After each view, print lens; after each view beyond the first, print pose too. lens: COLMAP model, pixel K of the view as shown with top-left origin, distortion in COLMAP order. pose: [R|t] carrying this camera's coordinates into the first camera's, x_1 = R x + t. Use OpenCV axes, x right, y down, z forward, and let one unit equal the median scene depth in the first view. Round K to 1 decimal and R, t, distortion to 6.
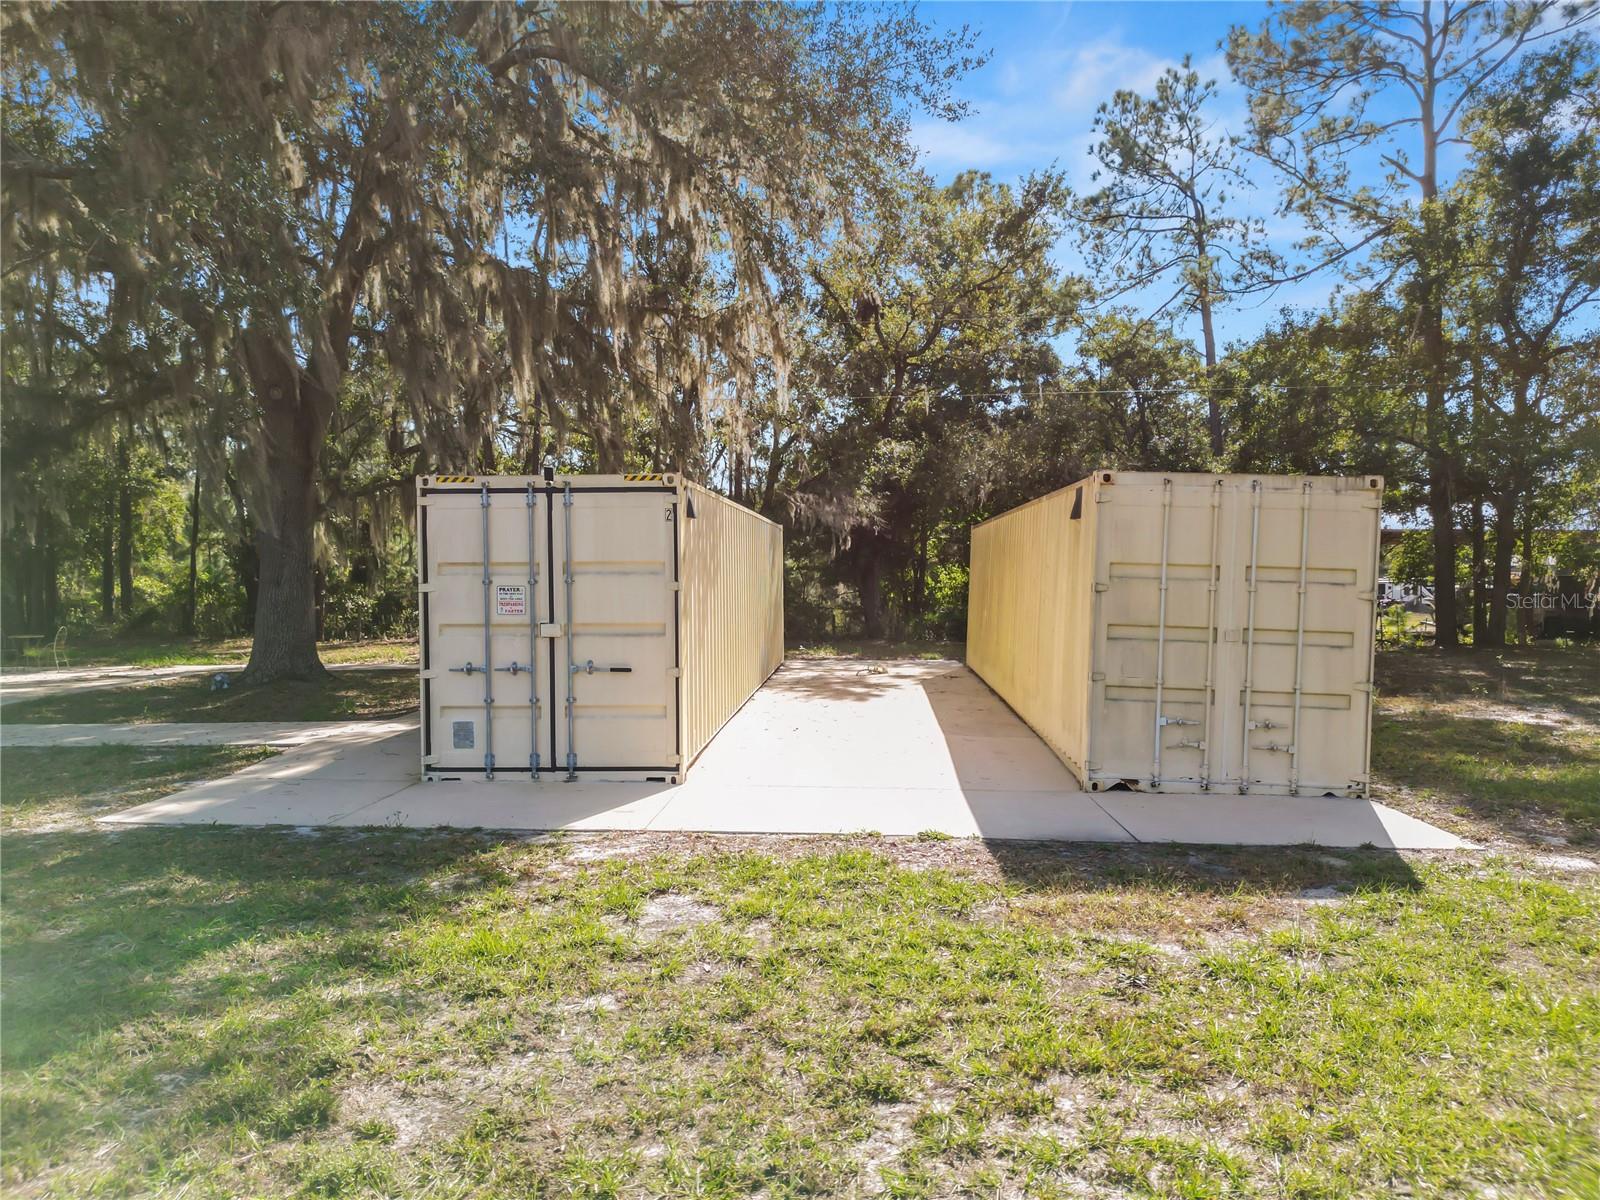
lens RADIAL K [[1125.6, 0, 800.4], [0, 1125.6, 602.5], [0, 0, 1]] dist [0.013461, 0.001655]
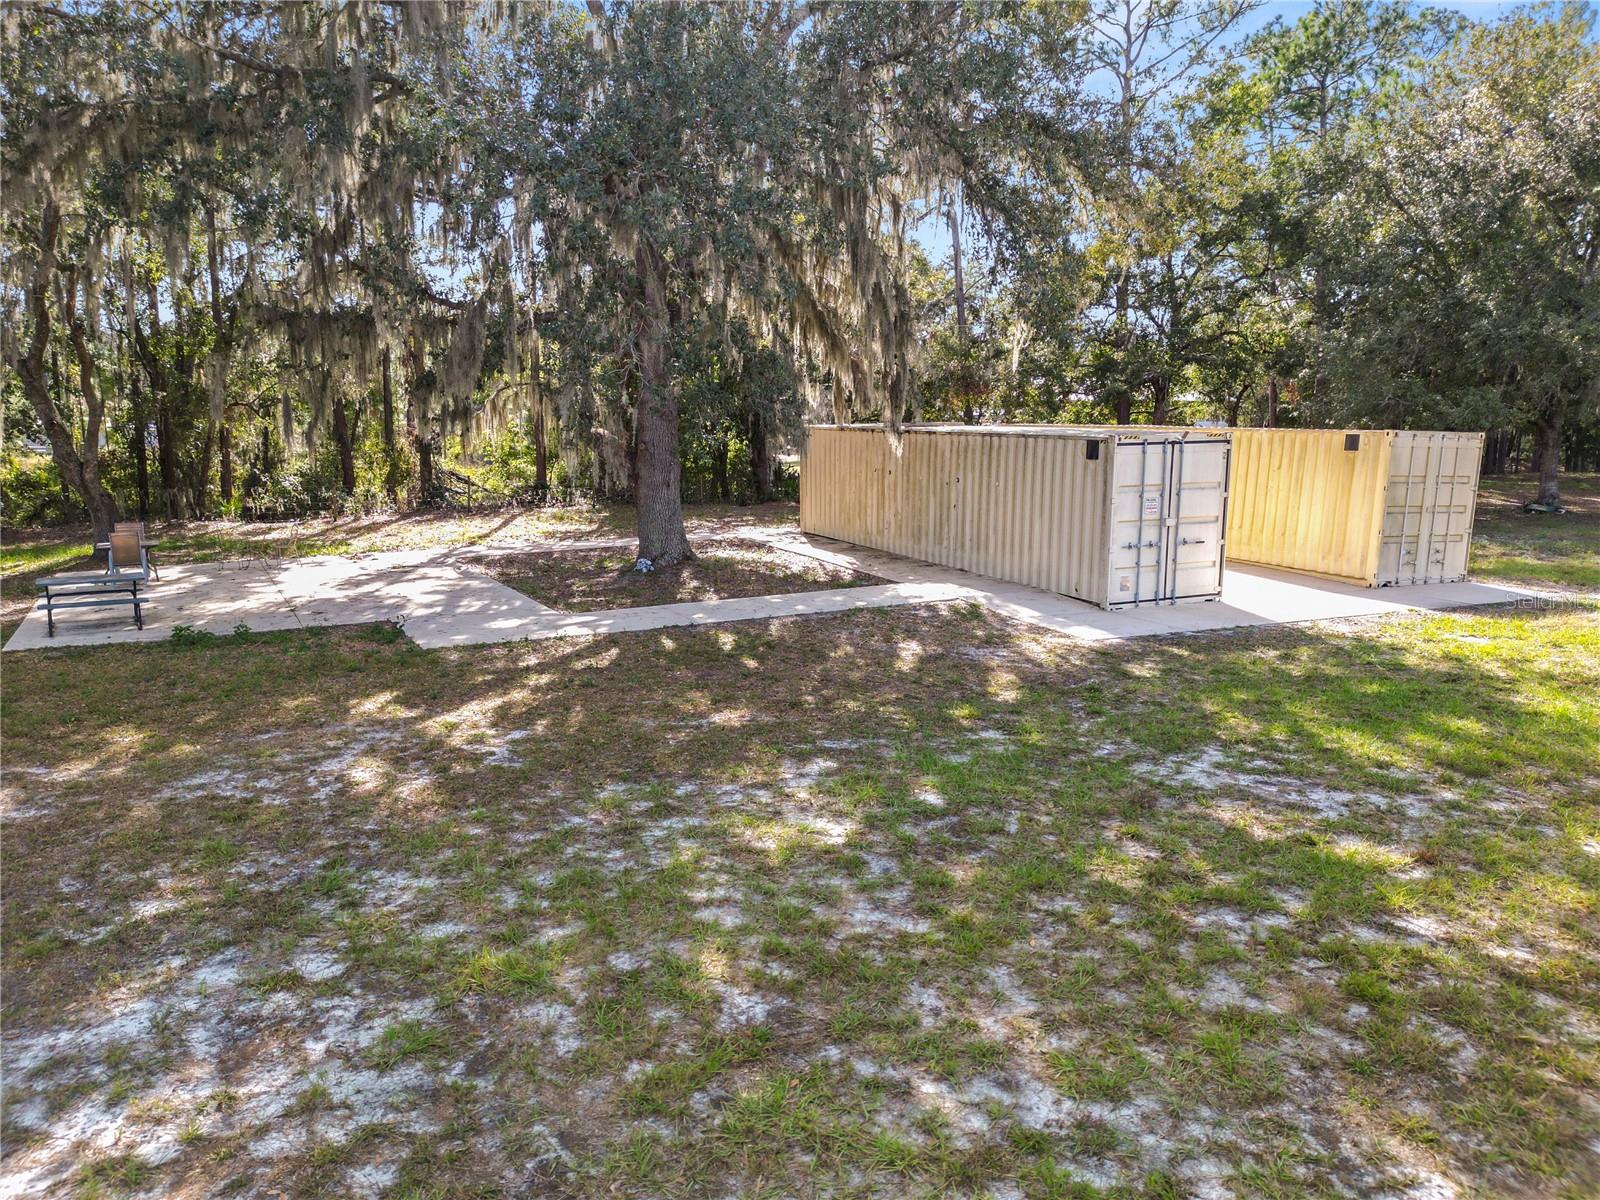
lens RADIAL K [[1125.6, 0, 798.4], [0, 1125.6, 600.6], [0, 0, 1]] dist [0.013461, 0.001655]
pose [[0.882406, -0.078463, 0.463899, -1.572595], [0.010194, 0.988953, 0.147879, -0.121768], [-0.470377, -0.125760, 0.873458, -0.296292]]
